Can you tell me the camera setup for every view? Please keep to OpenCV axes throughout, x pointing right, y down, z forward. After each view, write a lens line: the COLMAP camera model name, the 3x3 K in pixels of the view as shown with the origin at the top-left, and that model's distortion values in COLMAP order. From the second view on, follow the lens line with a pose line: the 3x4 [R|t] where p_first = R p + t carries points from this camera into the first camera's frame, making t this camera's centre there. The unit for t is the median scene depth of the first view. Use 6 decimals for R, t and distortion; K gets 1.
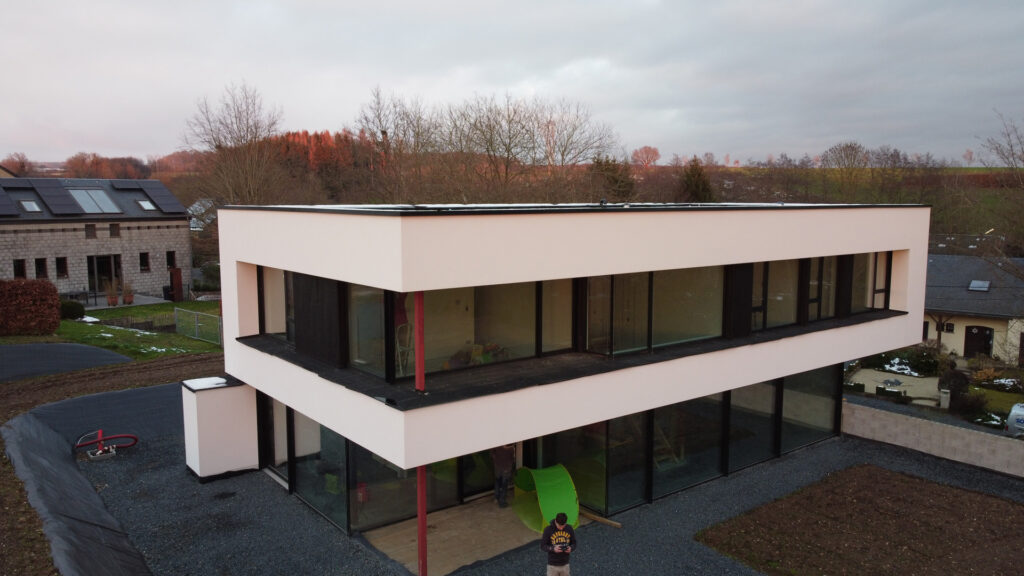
lens RADIAL K [[774.9, 0, 512.0], [0, 774.9, 288.0], [0, 0, 1]] dist [0.003014, -0.004807]
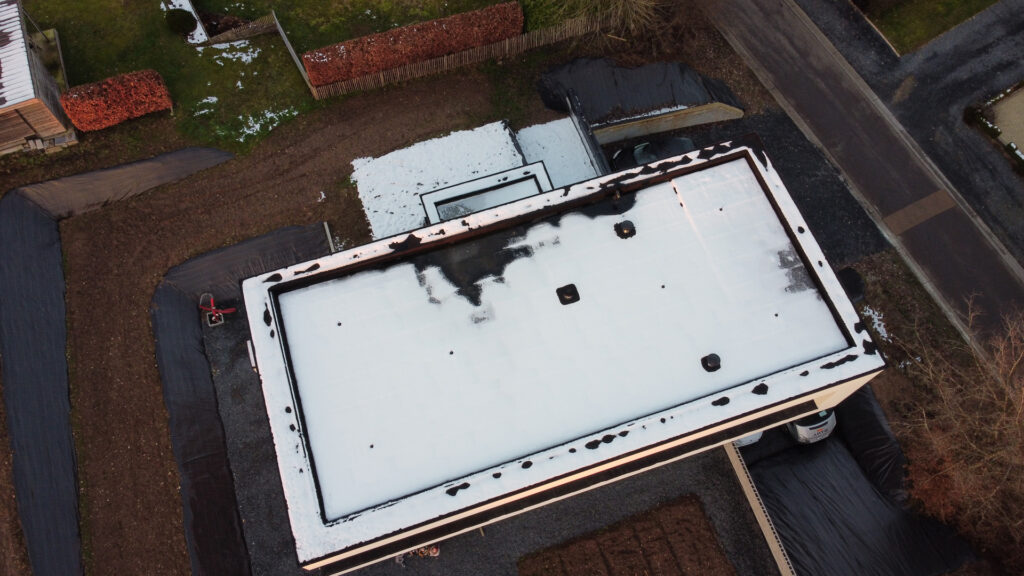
lens RADIAL K [[774.9, 0, 512.0], [0, 774.9, 288.0], [0, 0, 1]] dist [0.003014, -0.004807]
pose [[0.943276, 0.303936, -0.133615, 0.097928], [-0.048201, 0.523544, 0.850634, -0.540465], [0.328492, -0.795943, 0.508496, 0.218657]]
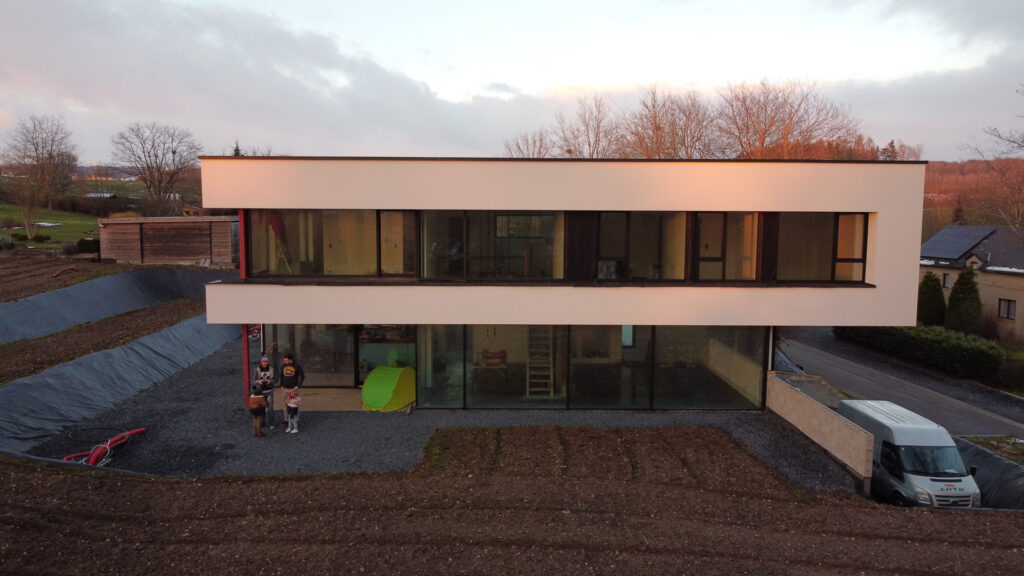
lens RADIAL K [[774.9, 0, 512.0], [0, 774.9, 288.0], [0, 0, 1]] dist [0.003014, -0.004807]
pose [[0.797730, 0.064314, -0.599575, 0.376281], [-0.076275, 0.997072, 0.005469, 0.032070], [0.598171, 0.041370, 0.800300, 0.035534]]
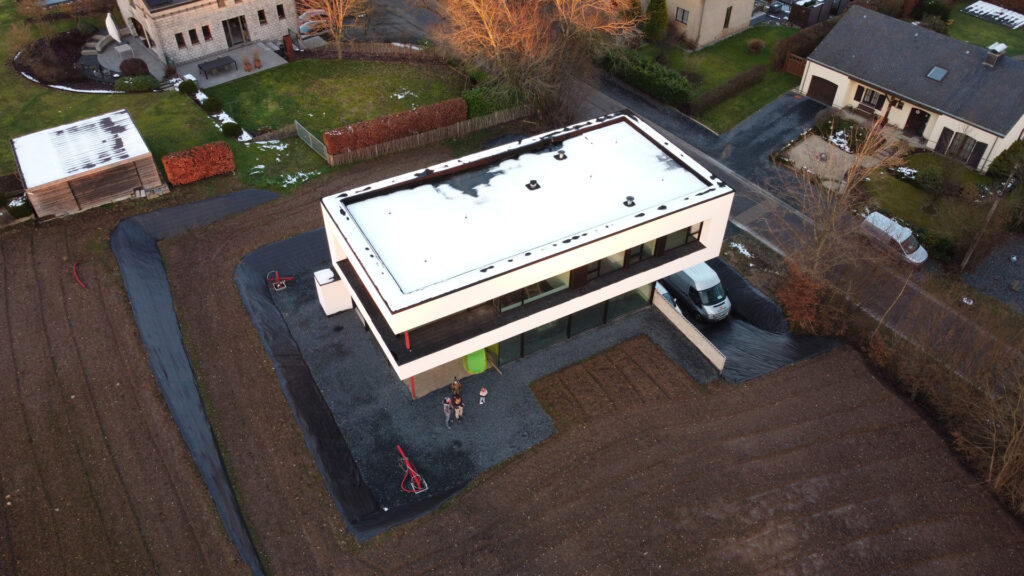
lens RADIAL K [[774.9, 0, 512.0], [0, 774.9, 288.0], [0, 0, 1]] dist [0.003014, -0.004807]
pose [[0.988125, 0.109577, -0.107716, 0.147880], [-0.027117, 0.814384, 0.579692, -0.475665], [0.151243, -0.569887, 0.807684, -0.279723]]
